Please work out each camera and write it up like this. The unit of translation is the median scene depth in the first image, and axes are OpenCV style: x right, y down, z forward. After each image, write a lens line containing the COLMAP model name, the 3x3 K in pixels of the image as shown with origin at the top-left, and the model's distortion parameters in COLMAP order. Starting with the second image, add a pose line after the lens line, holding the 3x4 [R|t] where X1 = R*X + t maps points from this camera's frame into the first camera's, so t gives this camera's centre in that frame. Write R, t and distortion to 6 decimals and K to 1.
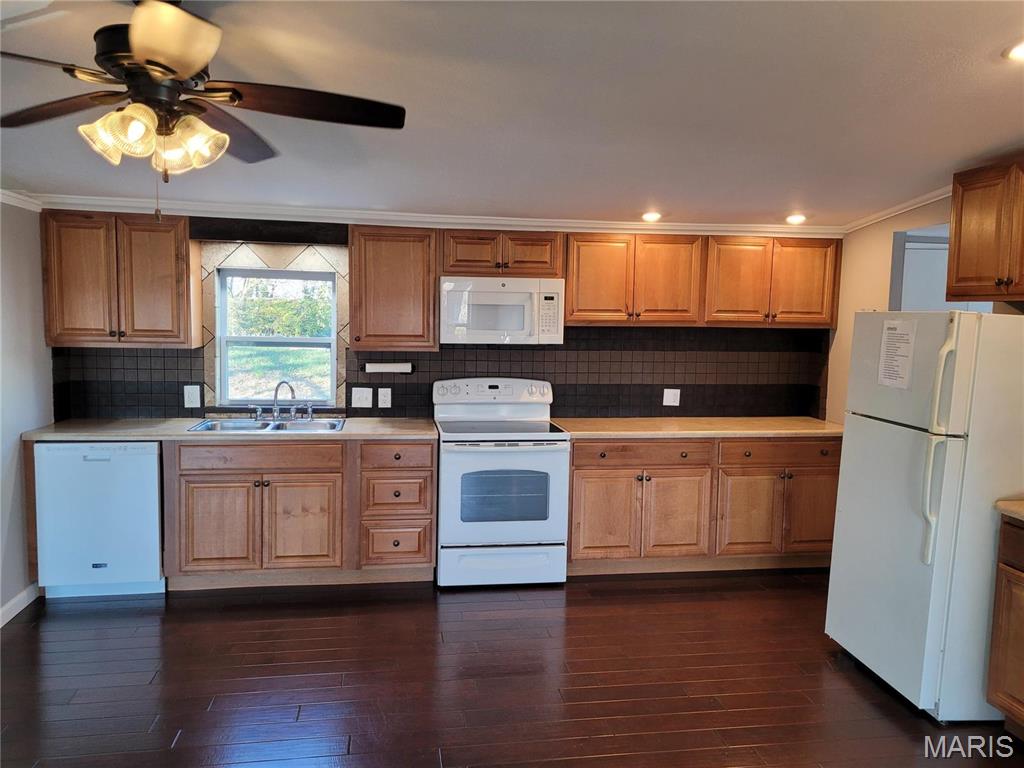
lens RADIAL K [[761.8, 0, 516.0], [0, 761.8, 378.2], [0, 0, 1]] dist [0.045485, -0.029677]
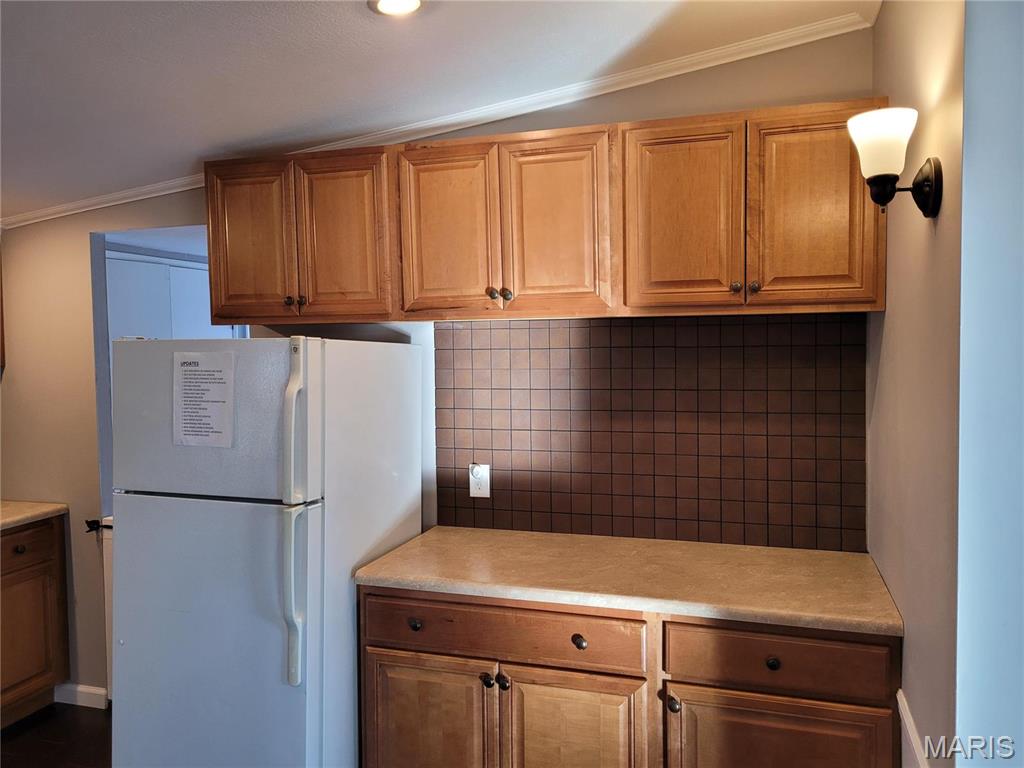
lens RADIAL K [[761.8, 0, 516.0], [0, 761.8, 378.2], [0, 0, 1]] dist [0.045485, -0.029677]
pose [[0.443194, -0.069181, 0.893752, -0.002334], [0.098589, 0.994731, 0.028109, -0.030726], [-0.890988, 0.075656, 0.447679, 0.313079]]
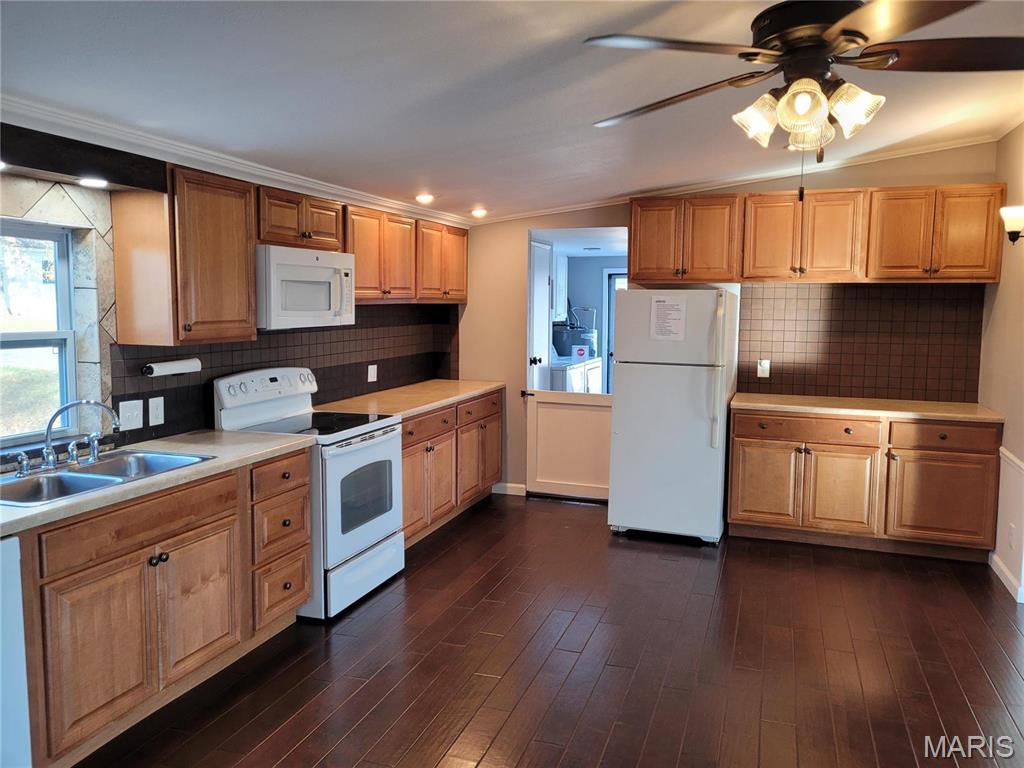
lens RADIAL K [[761.8, 0, 516.0], [0, 761.8, 378.2], [0, 0, 1]] dist [0.045485, -0.029677]
pose [[0.469861, -0.103043, 0.876706, -0.701604], [0.075826, 0.994204, 0.076214, -0.037107], [-0.879478, 0.030667, 0.474951, 0.403343]]
